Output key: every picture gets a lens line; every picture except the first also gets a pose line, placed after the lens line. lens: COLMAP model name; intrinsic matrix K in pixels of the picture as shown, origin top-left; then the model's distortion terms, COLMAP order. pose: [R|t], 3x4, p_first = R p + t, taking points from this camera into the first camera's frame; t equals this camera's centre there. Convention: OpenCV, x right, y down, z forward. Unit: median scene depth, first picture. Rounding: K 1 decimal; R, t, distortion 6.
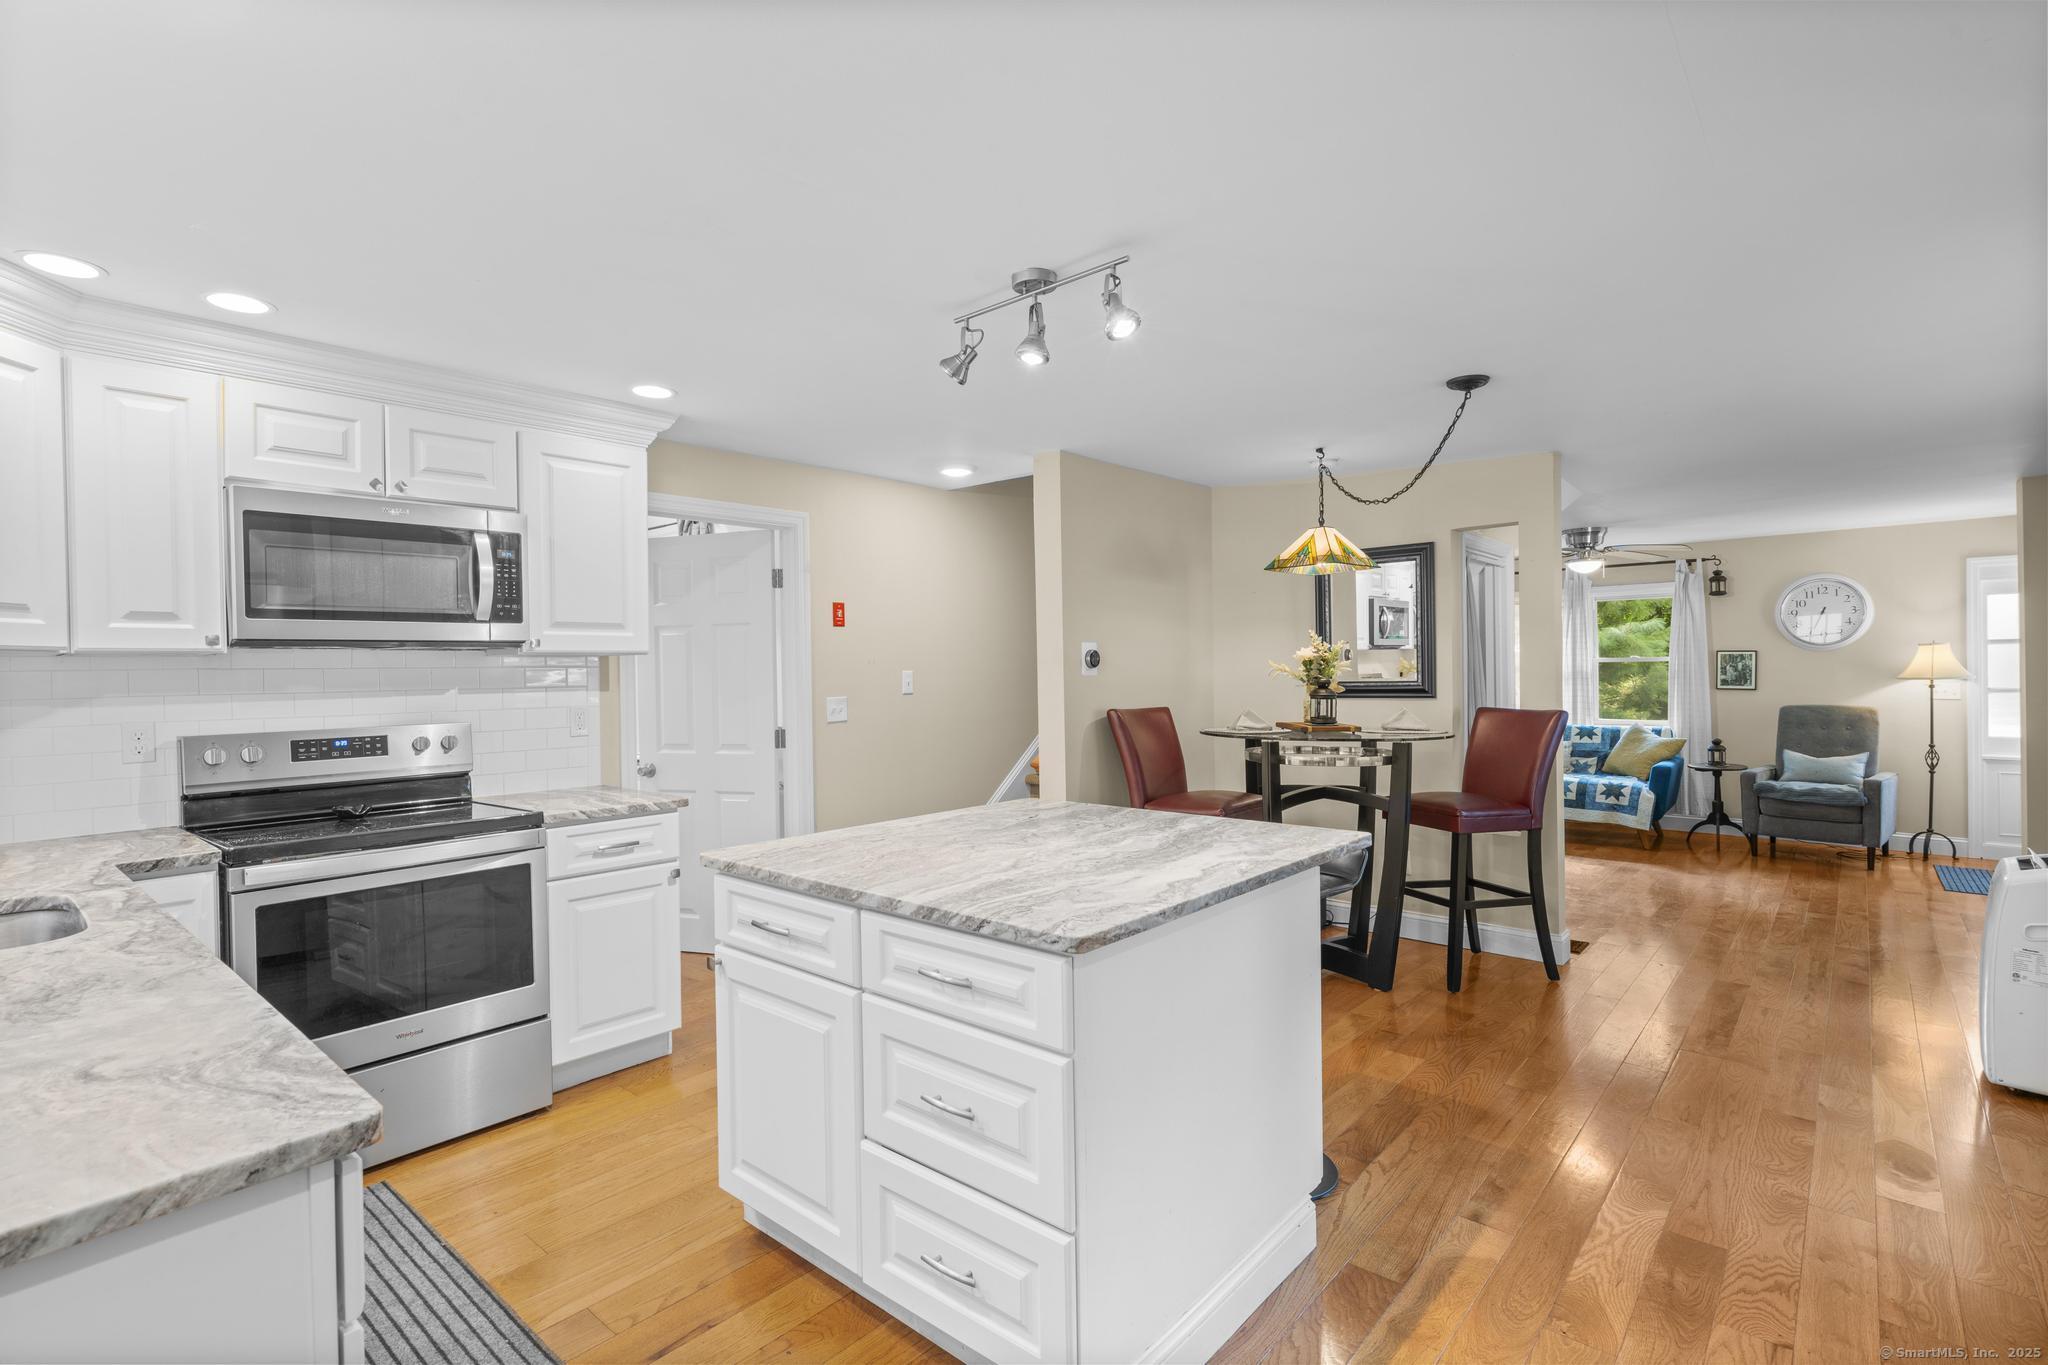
lens RADIAL K [[970.7, 0, 1021.0], [0, 970.7, 678.5], [0, 0, 1]] dist [-0.003838, 0.003946]
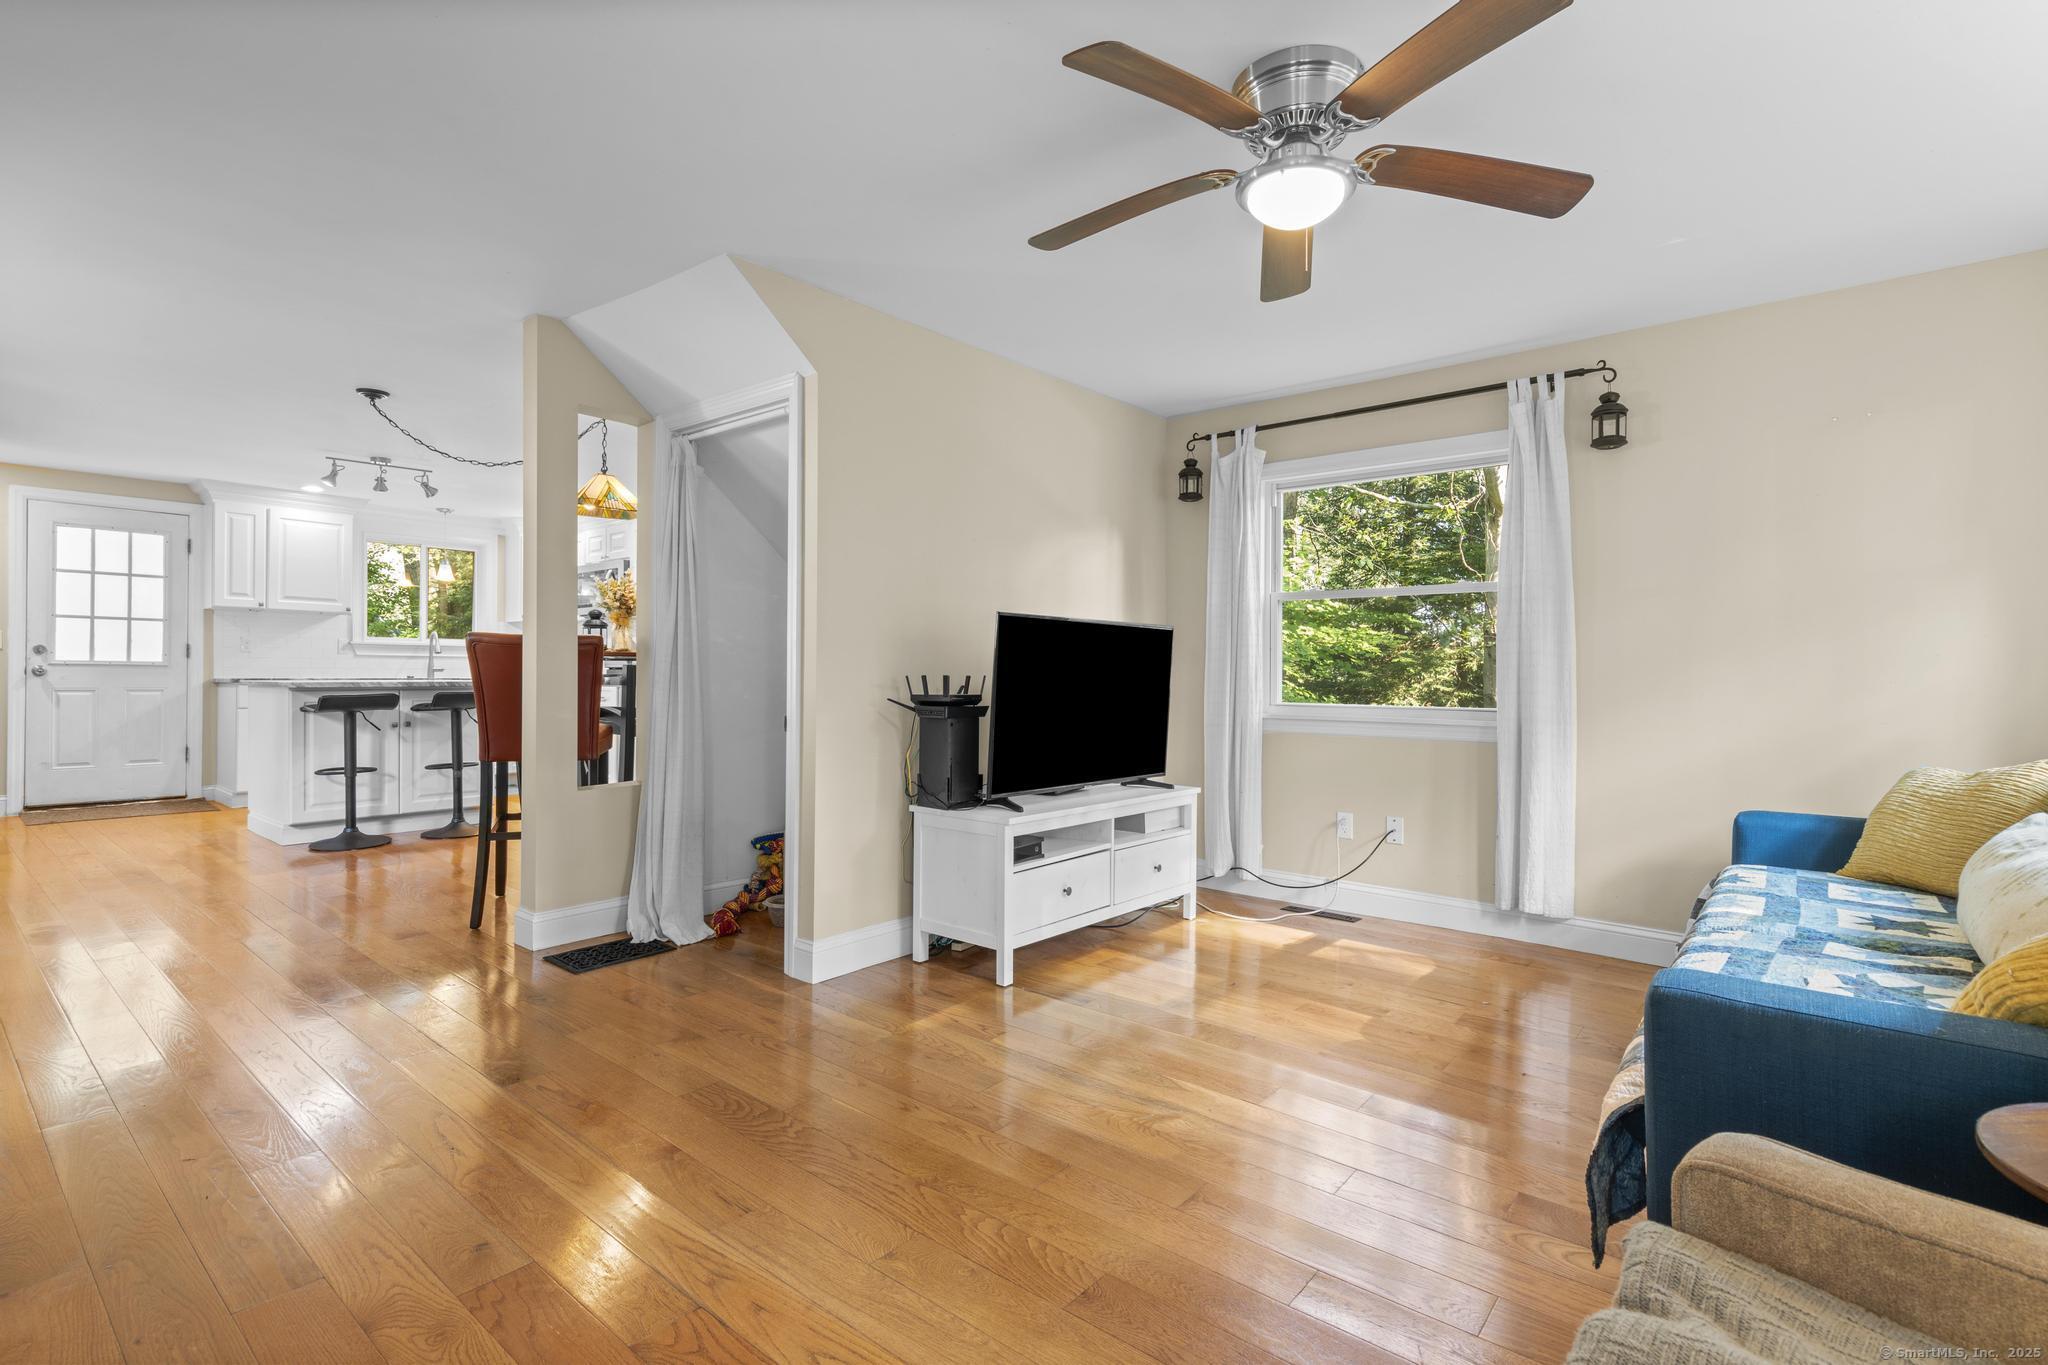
lens RADIAL K [[970.7, 0, 1021.0], [0, 970.7, 678.5], [0, 0, 1]] dist [-0.003838, 0.003946]
pose [[0.014731, 0.018912, -0.999713, 1.333611], [-0.015303, 0.999708, 0.018686, 0.046176], [0.999774, 0.015023, 0.015017, 1.361236]]
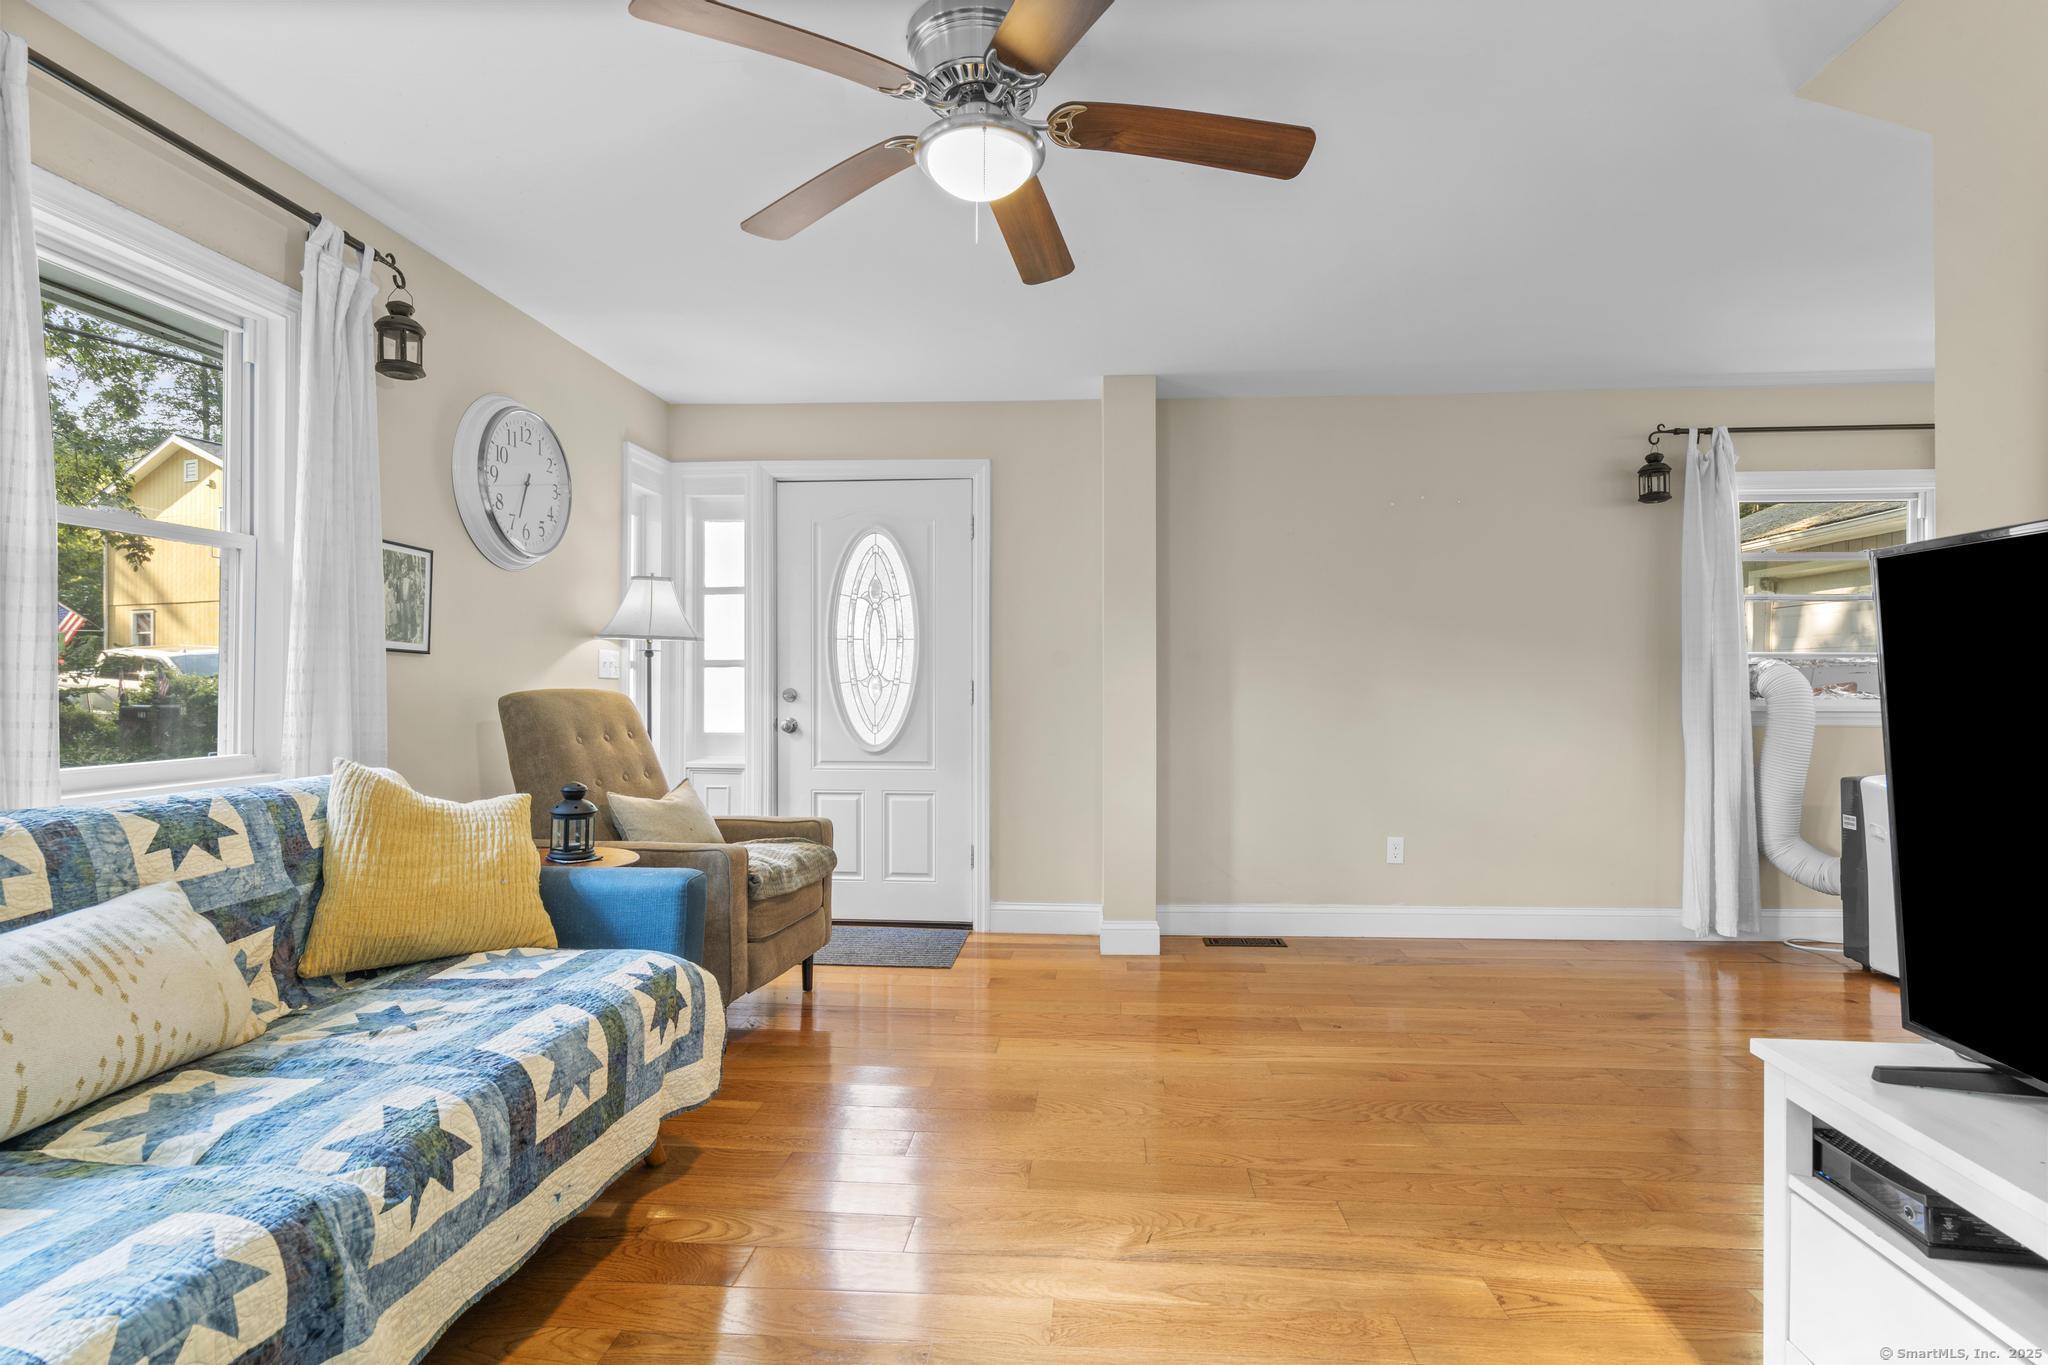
lens RADIAL K [[970.7, 0, 1021.0], [0, 970.7, 678.5], [0, 0, 1]] dist [-0.003838, 0.003946]
pose [[-0.586622, 0.019320, 0.809631, 0.530519], [0.015665, 0.999799, -0.012508, 0.049529], [-0.809710, 0.005345, -0.586806, 1.732182]]
